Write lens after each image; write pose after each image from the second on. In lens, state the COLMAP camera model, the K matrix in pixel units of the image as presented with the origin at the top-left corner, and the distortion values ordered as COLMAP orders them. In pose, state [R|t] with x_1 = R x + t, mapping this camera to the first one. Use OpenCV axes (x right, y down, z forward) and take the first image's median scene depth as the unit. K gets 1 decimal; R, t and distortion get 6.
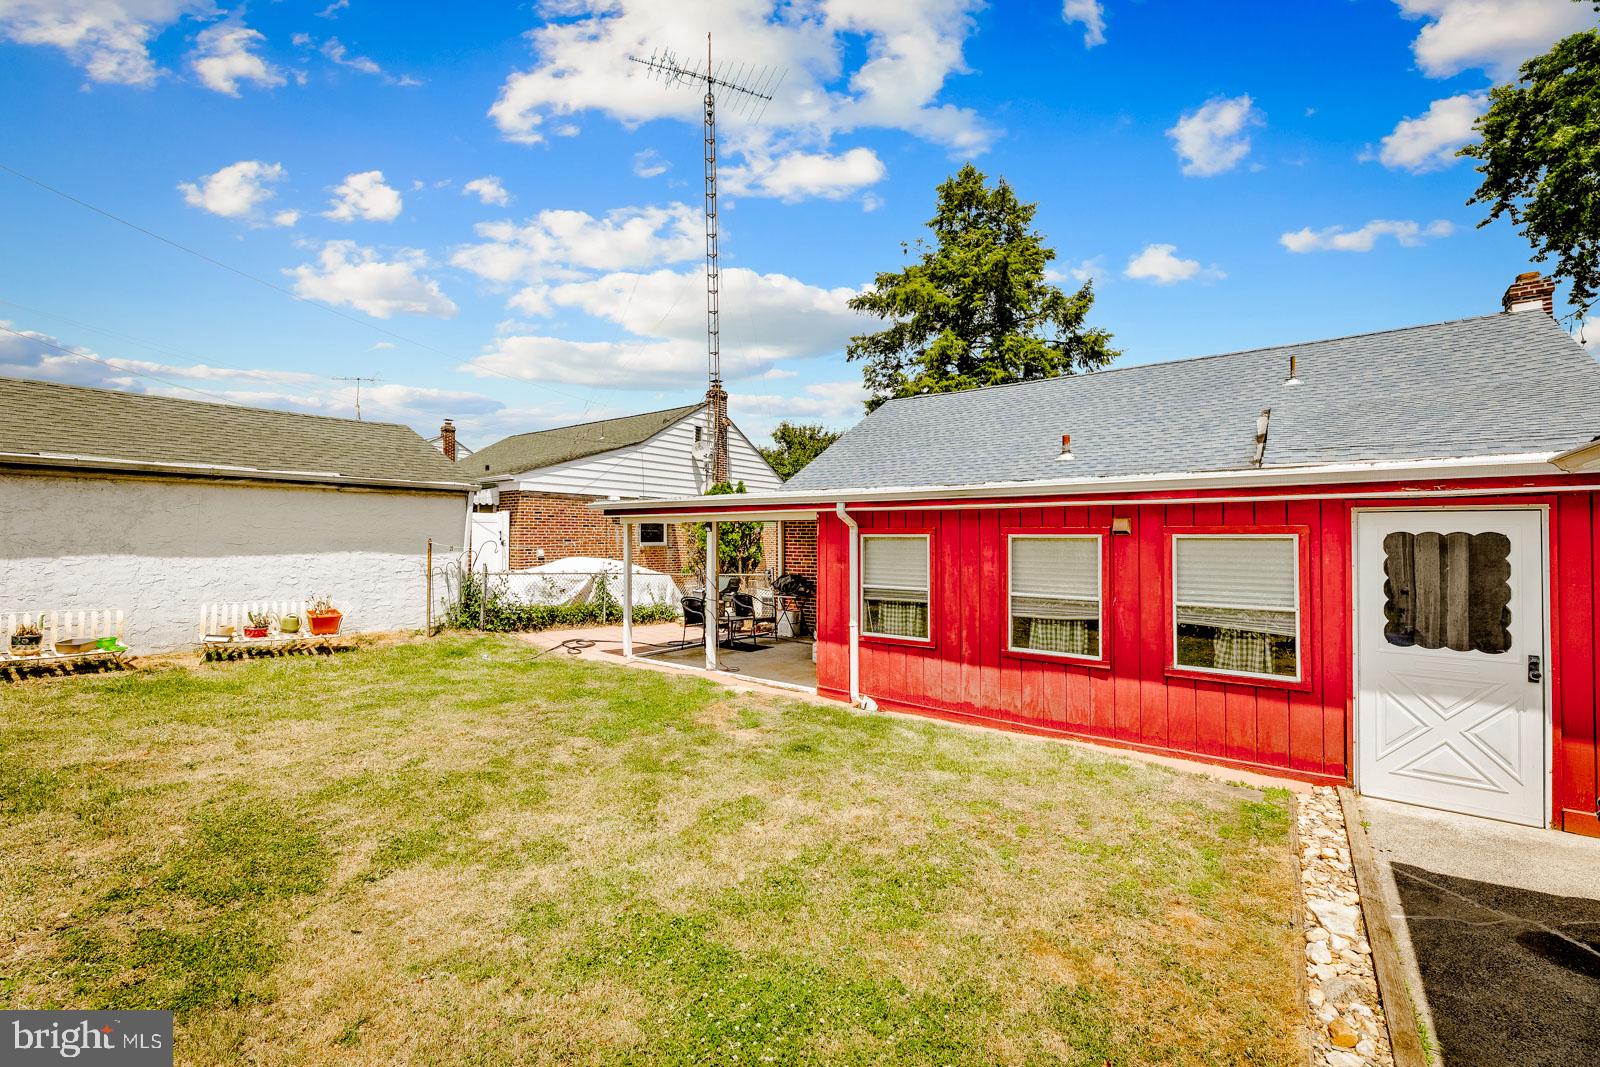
lens RADIAL K [[651.2, 0, 802.9], [0, 651.2, 522.3], [0, 0, 1]] dist [0.000731, 0.000021]
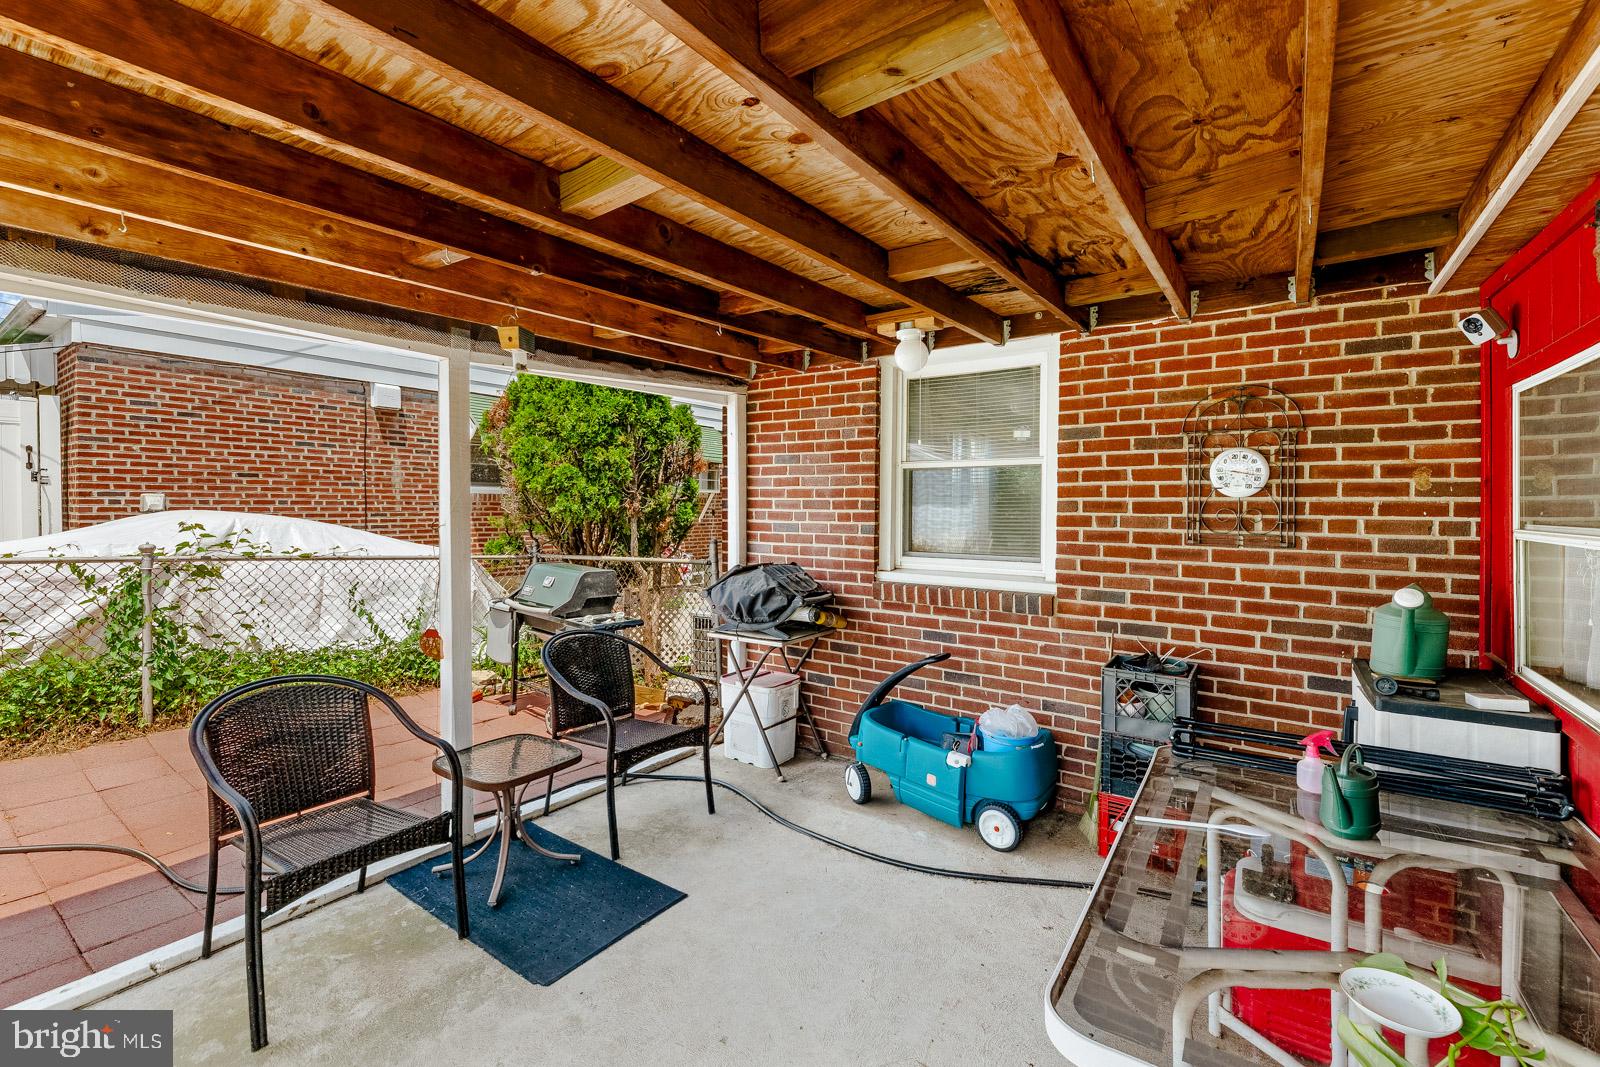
lens RADIAL K [[683.5, 0, 789.0], [0, 683.5, 488.8], [0, 0, 1]] dist [-0.001961, -0.000141]
pose [[0.999941, 0.000293, 0.010875, -0.020807], [-0.000404, 0.999948, 0.010225, 0.074019], [-0.010871, -0.010229, 0.999889, 1.247853]]
